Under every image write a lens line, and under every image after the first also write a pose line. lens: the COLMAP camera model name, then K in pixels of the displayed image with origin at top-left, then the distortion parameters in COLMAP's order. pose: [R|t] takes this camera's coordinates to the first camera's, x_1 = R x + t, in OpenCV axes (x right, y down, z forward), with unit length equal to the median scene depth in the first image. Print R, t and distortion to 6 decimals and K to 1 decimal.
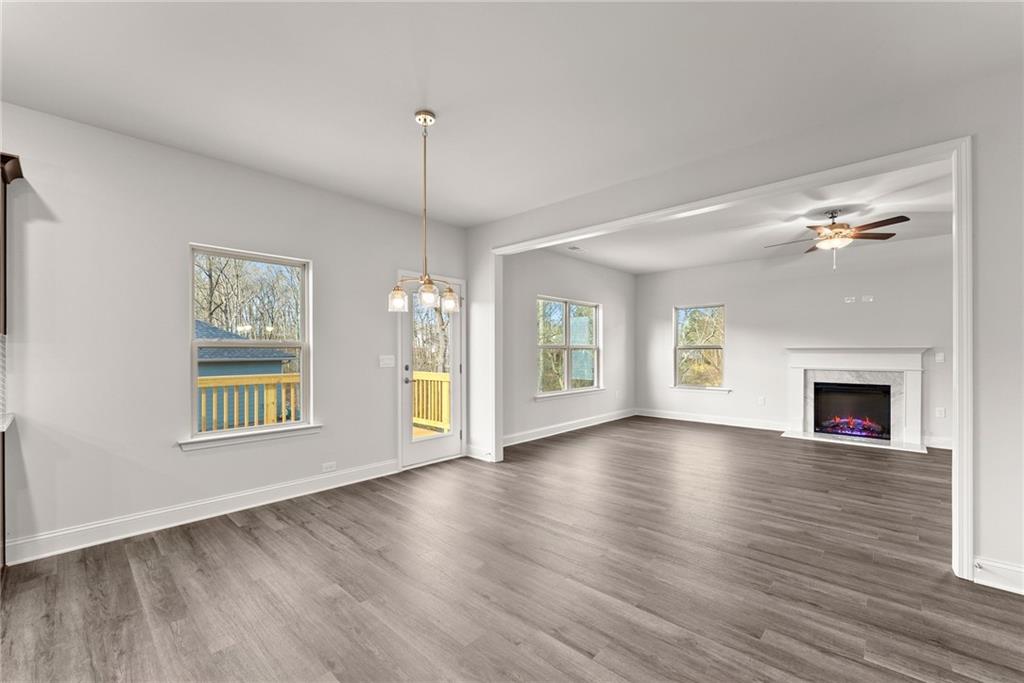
lens RADIAL K [[418.3, 0, 505.3], [0, 418.3, 348.3], [0, 0, 1]] dist [-0.014756, -0.000198]
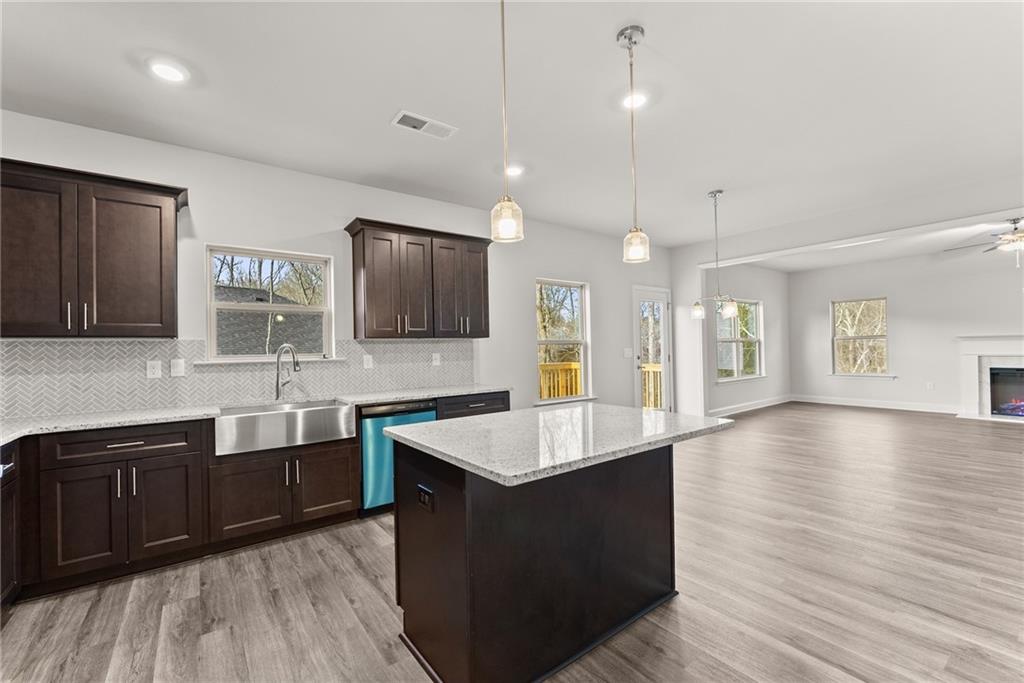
lens RADIAL K [[428.3, 0, 512.0], [0, 428.3, 341.5], [0, 0, 1]] dist [0.001774, 0.000027]
pose [[0.986581, -0.020309, -0.162003, -0.378627], [0.019366, 0.999785, -0.007400, -0.002339], [0.162118, 0.004163, 0.986763, -0.382494]]
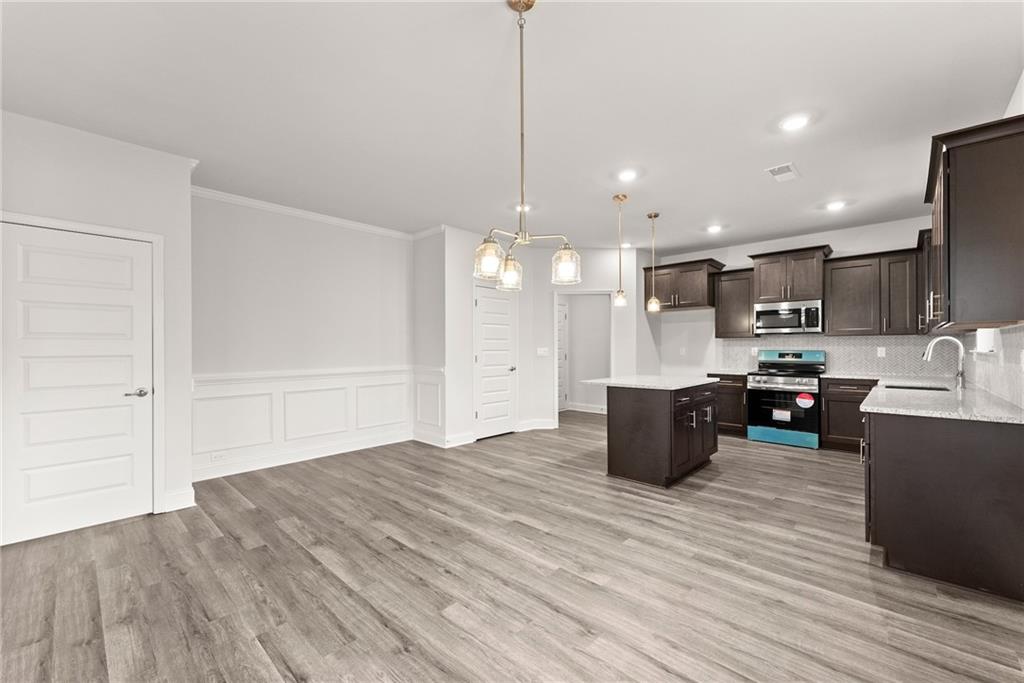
lens RADIAL K [[417.0, 0, 513.8], [0, 417.0, 345.9], [0, 0, 1]] dist [-0.000440, 0.000094]
pose [[-0.999905, 0.007412, -0.011619, -0.092542], [0.007534, 0.999917, -0.010452, 0.008661], [0.011541, -0.010539, -0.999878, 0.921288]]
